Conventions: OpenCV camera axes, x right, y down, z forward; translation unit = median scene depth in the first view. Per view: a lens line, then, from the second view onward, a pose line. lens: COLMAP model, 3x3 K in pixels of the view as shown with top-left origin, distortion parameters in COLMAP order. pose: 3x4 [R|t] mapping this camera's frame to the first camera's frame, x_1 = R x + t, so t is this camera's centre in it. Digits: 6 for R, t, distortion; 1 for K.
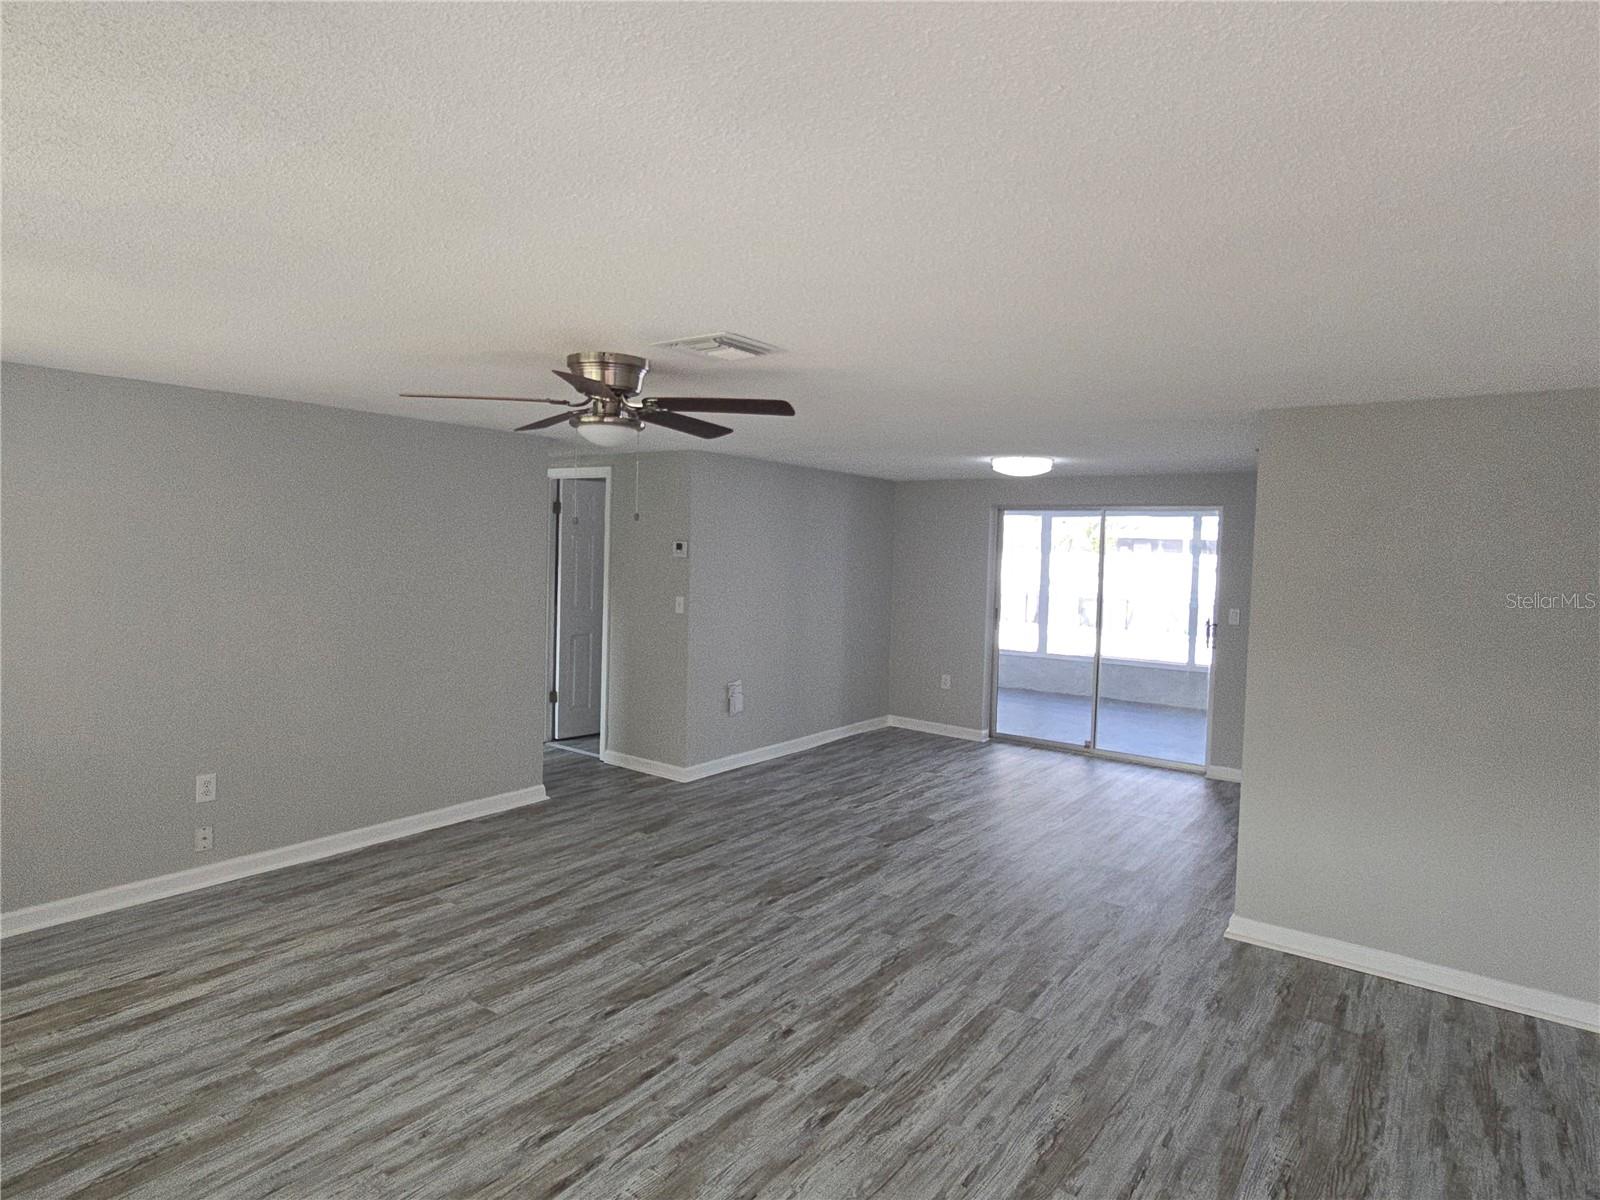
lens RADIAL K [[920.0, 0, 789.7], [0, 920.0, 594.4], [0, 0, 1]] dist [0.001386, 0.003000]
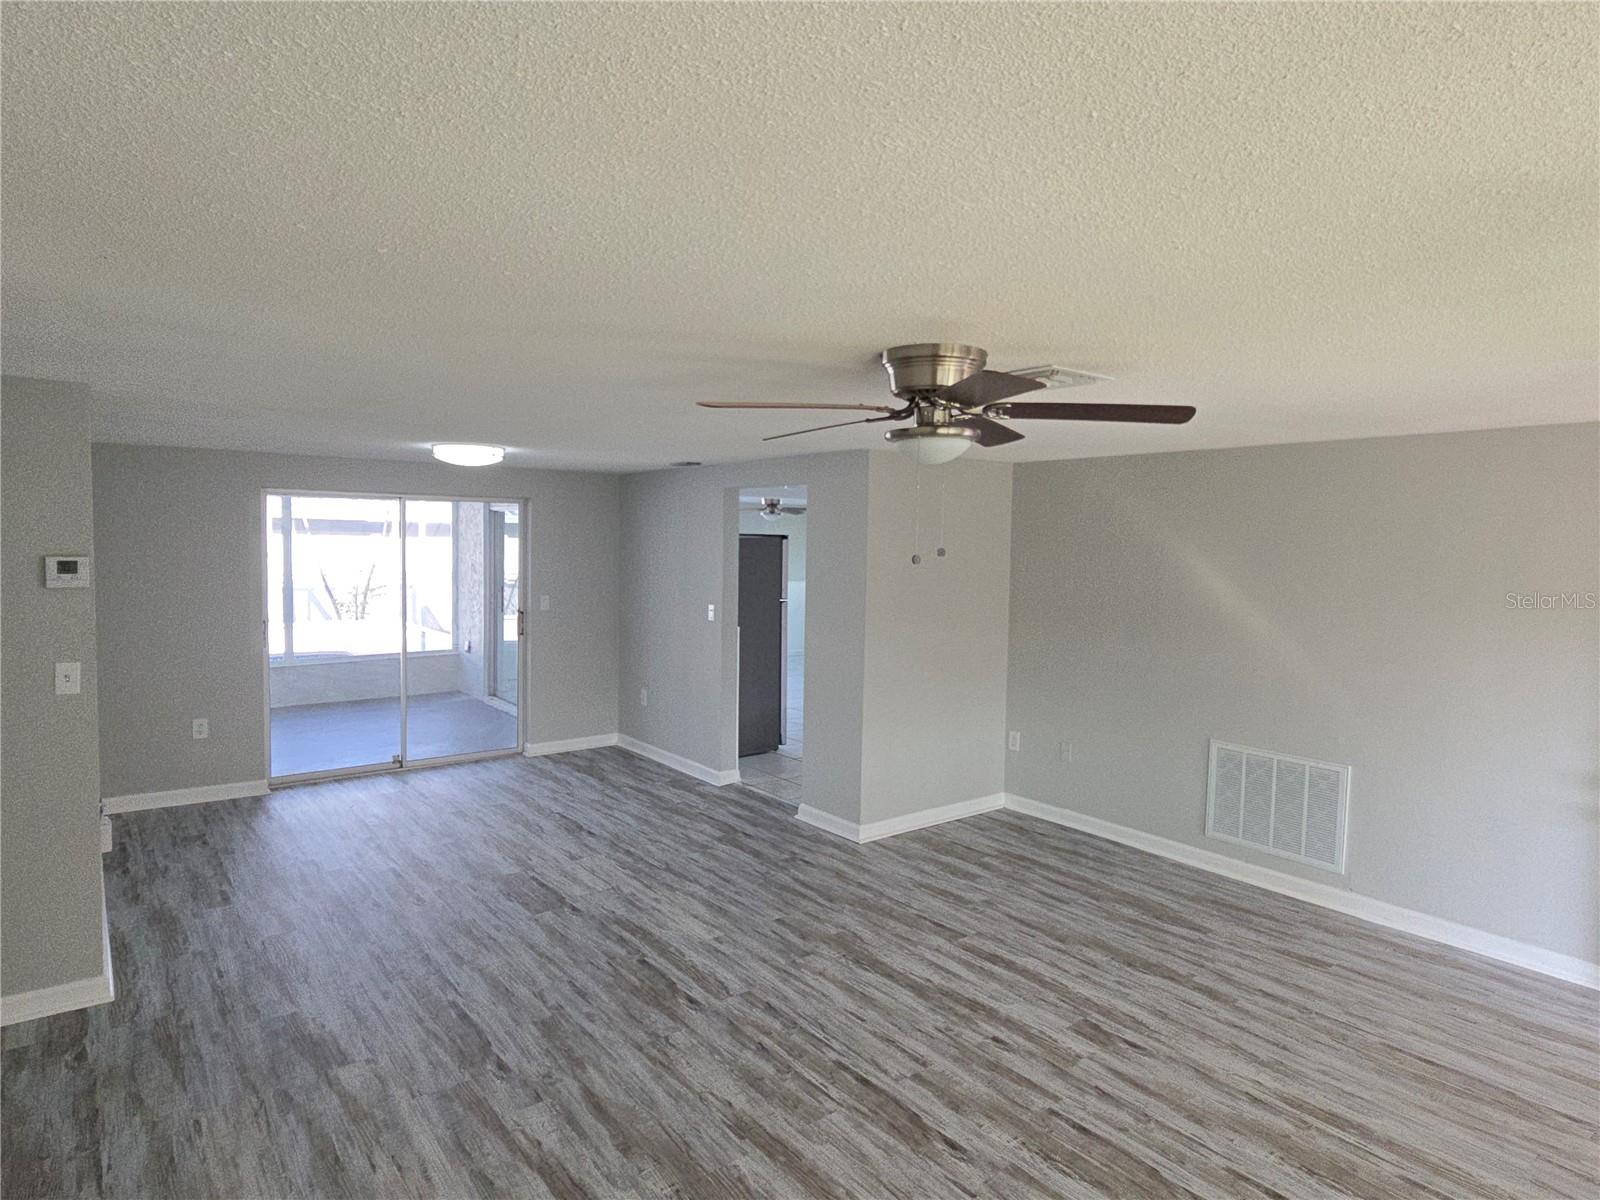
lens RADIAL K [[920.0, 0, 789.7], [0, 920.0, 594.4], [0, 0, 1]] dist [0.001386, 0.003000]
pose [[0.267047, -0.082357, 0.960158, -0.908343], [0.041569, 0.996399, 0.073904, -0.103011], [-0.962786, 0.020177, 0.269509, 0.825614]]
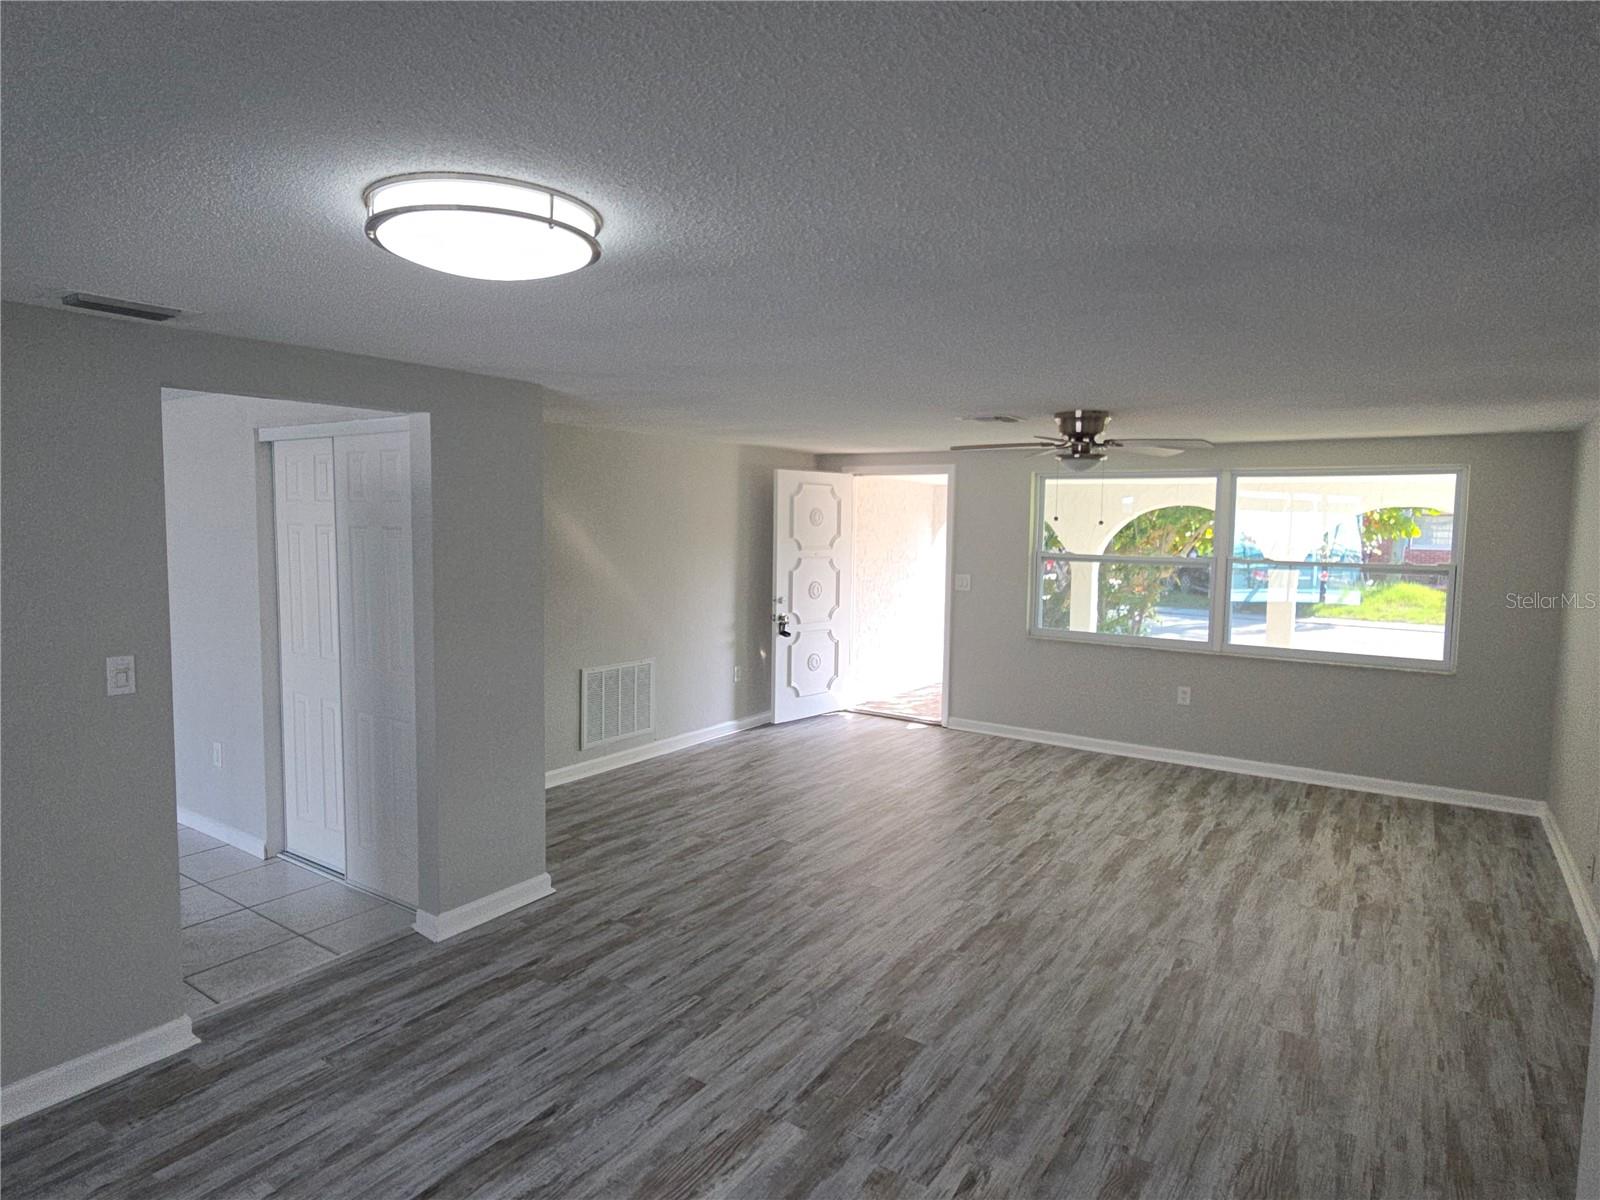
lens RADIAL K [[920.0, 0, 789.7], [0, 920.0, 594.4], [0, 0, 1]] dist [0.001386, 0.003000]
pose [[-0.998309, -0.037315, -0.044563, 0.299340], [-0.043041, 0.989863, 0.135344, -0.132423], [0.039061, 0.137034, -0.989796, 2.257827]]
